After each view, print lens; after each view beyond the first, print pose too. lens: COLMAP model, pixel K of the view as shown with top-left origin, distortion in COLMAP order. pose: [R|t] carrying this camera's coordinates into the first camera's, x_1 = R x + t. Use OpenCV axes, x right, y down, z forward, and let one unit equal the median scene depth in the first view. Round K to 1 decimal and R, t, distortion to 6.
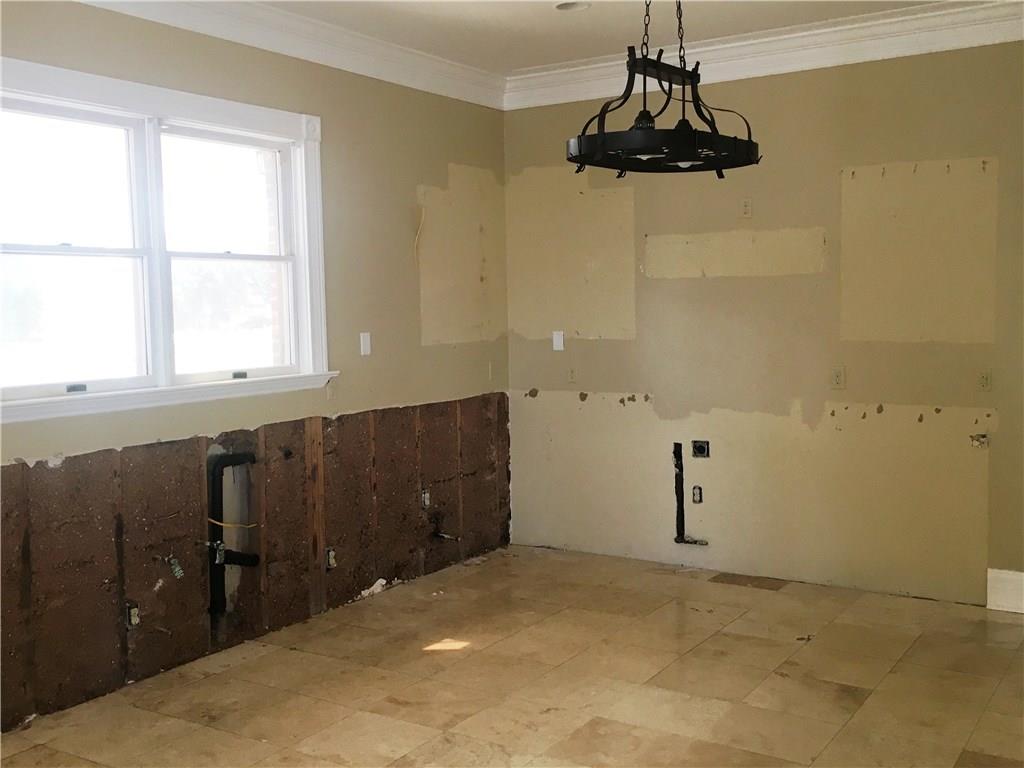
lens RADIAL K [[1065.6, 0, 513.8], [0, 1065.6, 376.1], [0, 0, 1]] dist [0.021832, 0.000000]
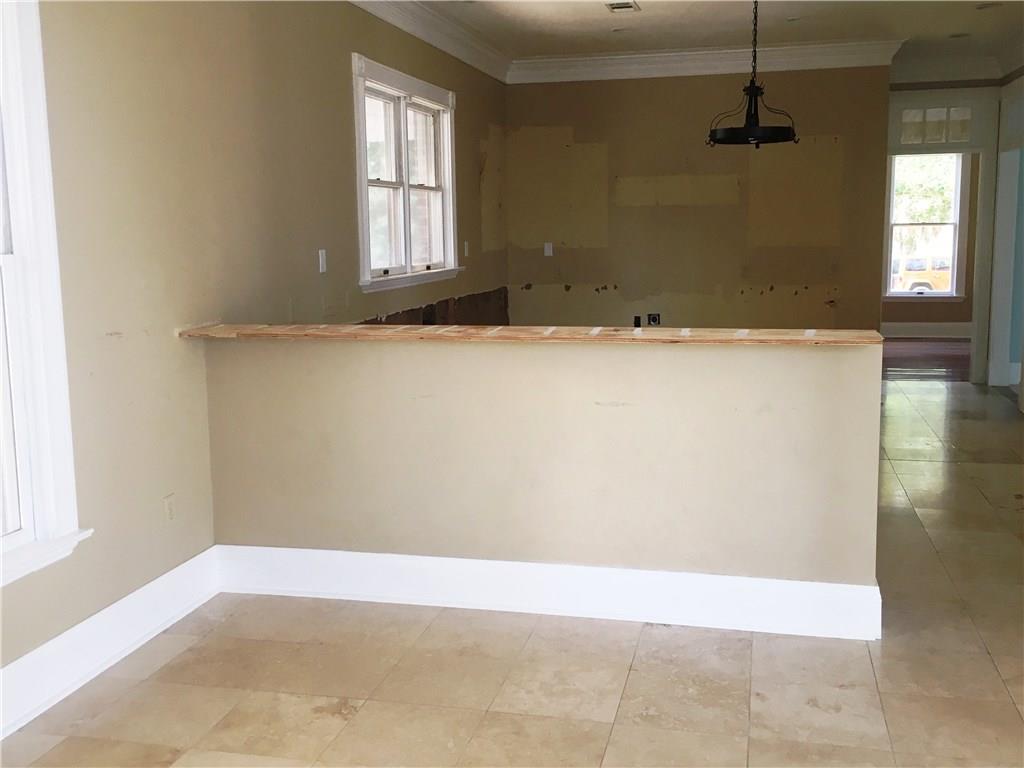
lens RADIAL K [[1065.6, 0, 511.3], [0, 1065.6, 386.6], [0, 0, 1]] dist [0.021832, 0.000000]
pose [[0.942518, -0.045807, 0.331000, -0.522029], [0.021632, 0.996846, 0.076359, 0.042997], [-0.333454, -0.064810, 0.940536, -0.369974]]
